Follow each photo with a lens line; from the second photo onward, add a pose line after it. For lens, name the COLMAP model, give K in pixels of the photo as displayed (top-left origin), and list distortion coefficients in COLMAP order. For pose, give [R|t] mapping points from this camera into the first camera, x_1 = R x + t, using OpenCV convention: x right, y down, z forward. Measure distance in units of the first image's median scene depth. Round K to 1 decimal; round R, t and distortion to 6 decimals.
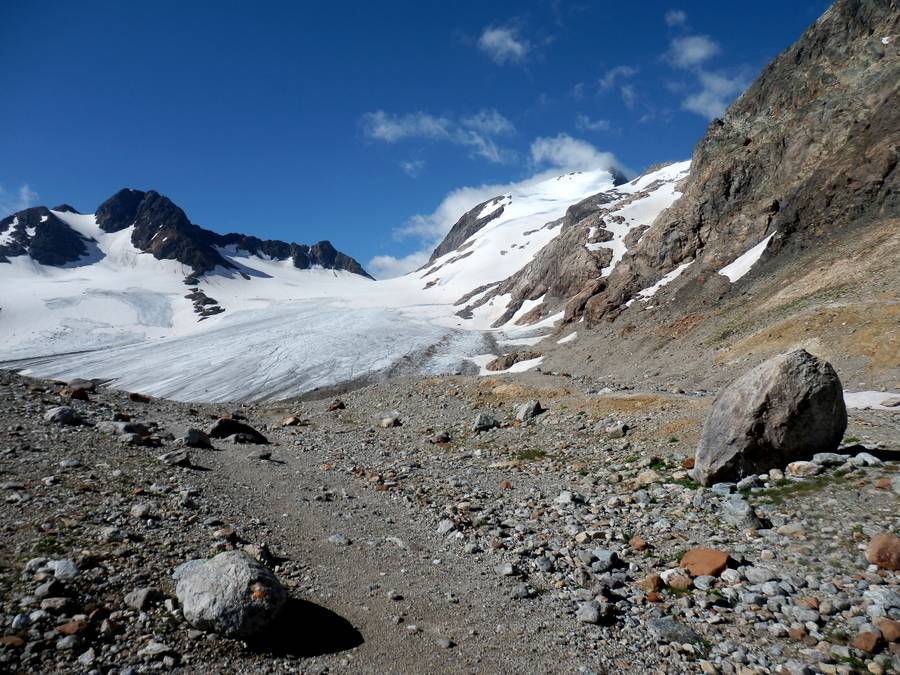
lens RADIAL K [[651.0, 0, 448.9], [0, 651.0, 338.9], [0, 0, 1]] dist [0.003924, -0.003353]
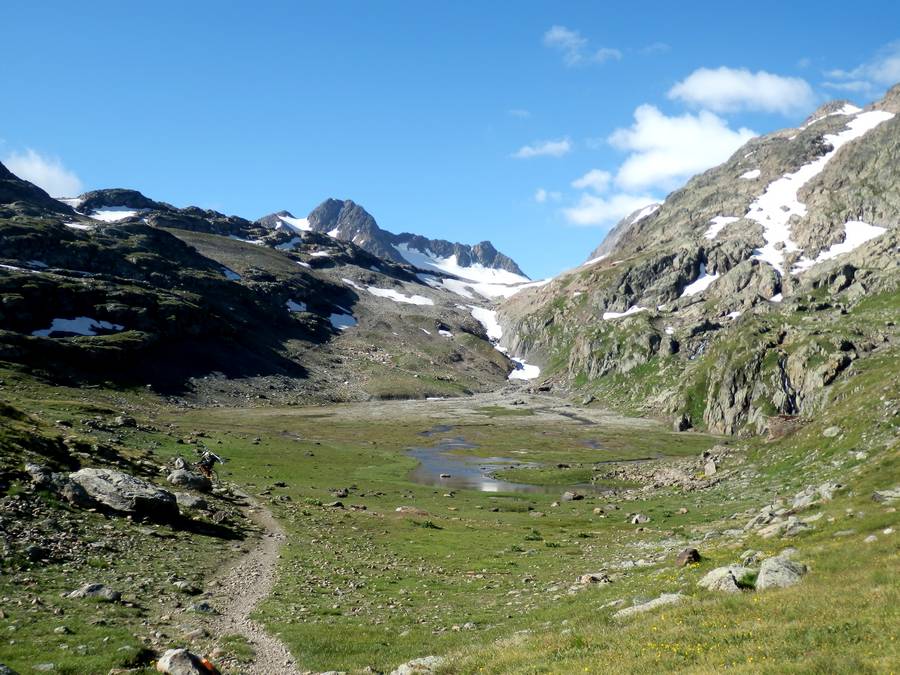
lens RADIAL K [[993.8, 0, 450.2], [0, 993.8, 337.4], [0, 0, 1]] dist [0.008451, 0.000000]
pose [[0.975065, 0.051842, -0.215779, 0.149317], [-0.058493, 0.997986, -0.024546, 0.066583], [0.214072, 0.036556, 0.976134, -0.796509]]
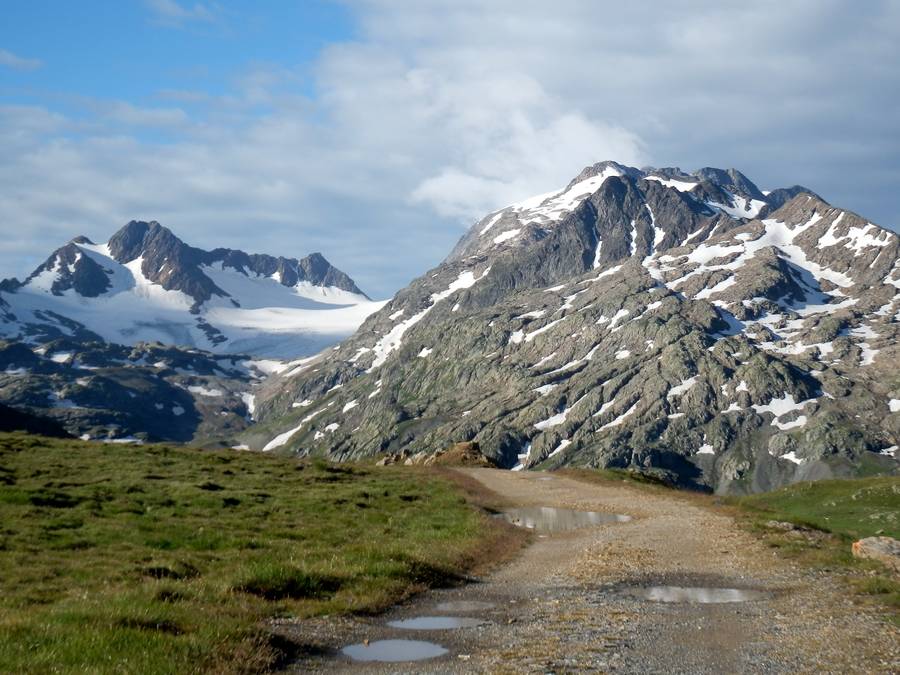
lens RADIAL K [[1901.6, 0, 450.2], [0, 1901.6, 337.0], [0, 0, 1]] dist [-0.026130, 0.000000]
pose [[0.988076, 0.025128, -0.151903, 0.538078], [-0.028150, 0.999446, -0.017779, 0.008342], [0.151372, 0.021843, 0.988235, -2.130002]]
